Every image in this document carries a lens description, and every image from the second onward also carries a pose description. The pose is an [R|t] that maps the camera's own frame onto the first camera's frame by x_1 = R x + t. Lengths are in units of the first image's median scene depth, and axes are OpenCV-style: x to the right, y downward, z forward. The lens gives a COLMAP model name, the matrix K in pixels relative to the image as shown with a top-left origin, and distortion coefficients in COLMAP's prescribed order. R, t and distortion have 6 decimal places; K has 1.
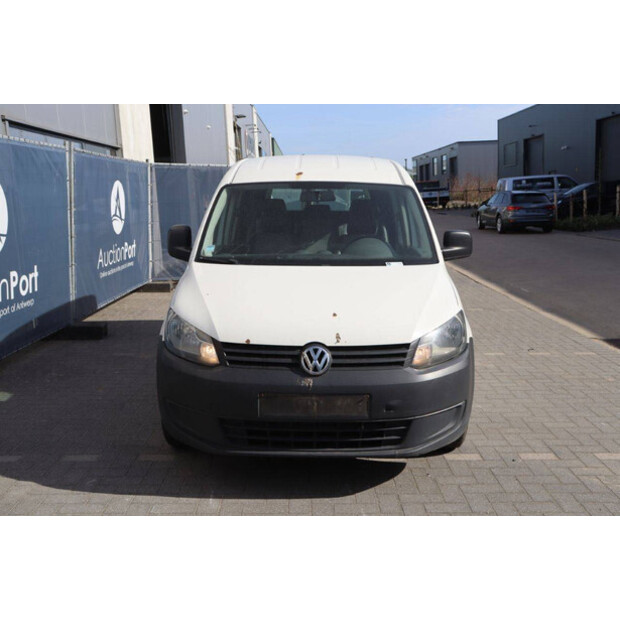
lens RADIAL K [[682.9, 0, 310.6], [0, 682.9, 324.6], [0, 0, 1]] dist [-0.017136, -0.003483]
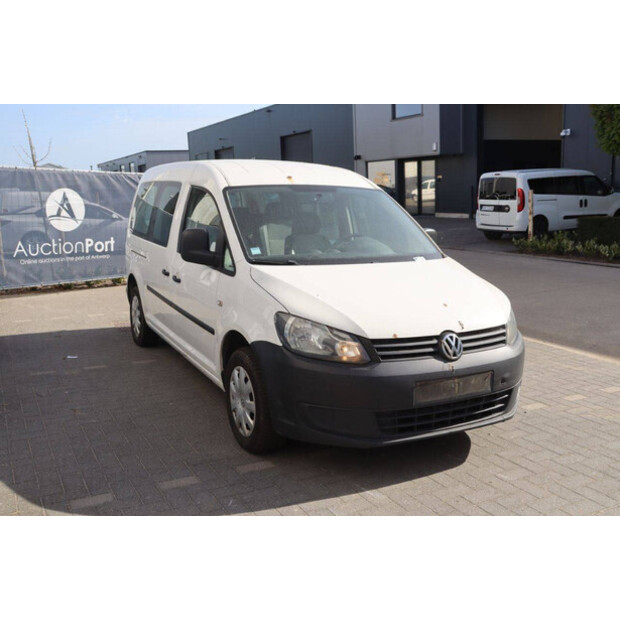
lens RADIAL K [[620.7, 0, 310.1], [0, 620.7, 327.8], [0, 0, 1]] dist [-0.050284, -0.001203]
pose [[0.886179, -0.091700, 0.454179, -0.638673], [0.084059, 0.995772, 0.037036, -0.034287], [-0.455655, 0.005358, 0.890140, 0.204461]]
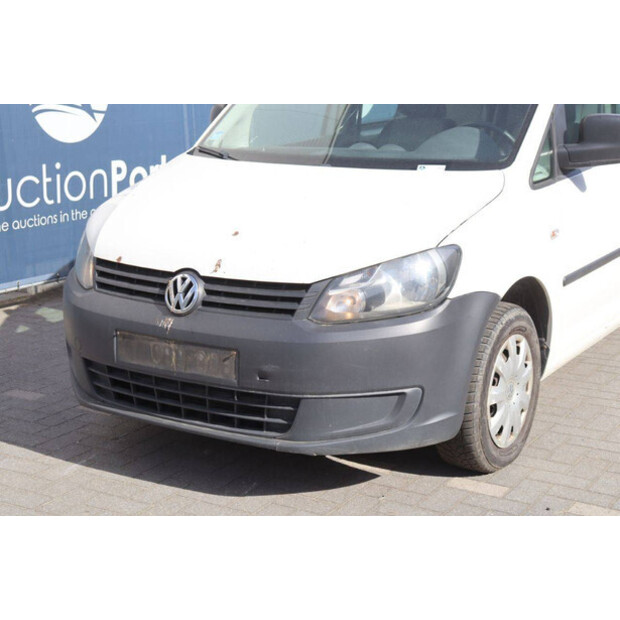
lens RADIAL K [[1090.6, 0, 310.0], [0, 1090.6, 310.0], [0, 0, 1]] dist [0.118874, 0.023915]
pose [[0.853631, 0.110740, -0.508971, 0.685561], [-0.092157, 0.993833, 0.061672, -0.012699], [0.512662, -0.005740, 0.858572, 0.091576]]
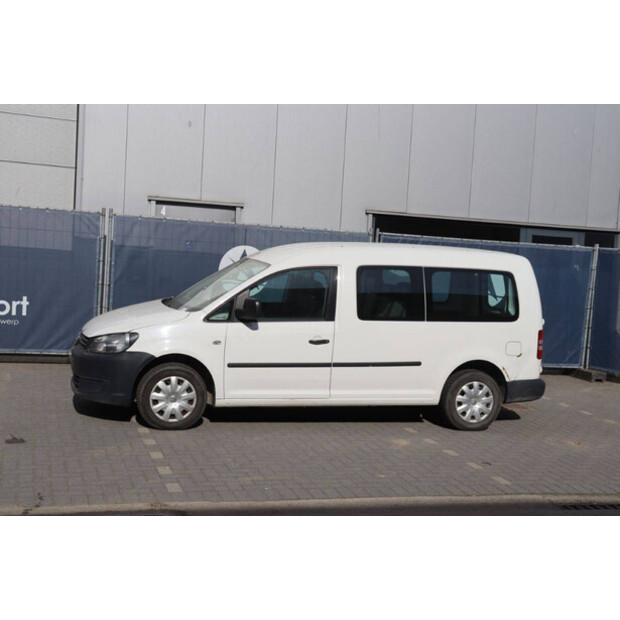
lens RADIAL K [[867.3, 0, 310.0], [0, 867.3, 310.0], [0, 0, 1]] dist [0.023003, 0.054064]
pose [[0.301376, 0.098461, -0.948408, 2.617013], [-0.243333, 0.969662, 0.023344, -0.253484], [0.921934, 0.223744, 0.316192, 0.782803]]
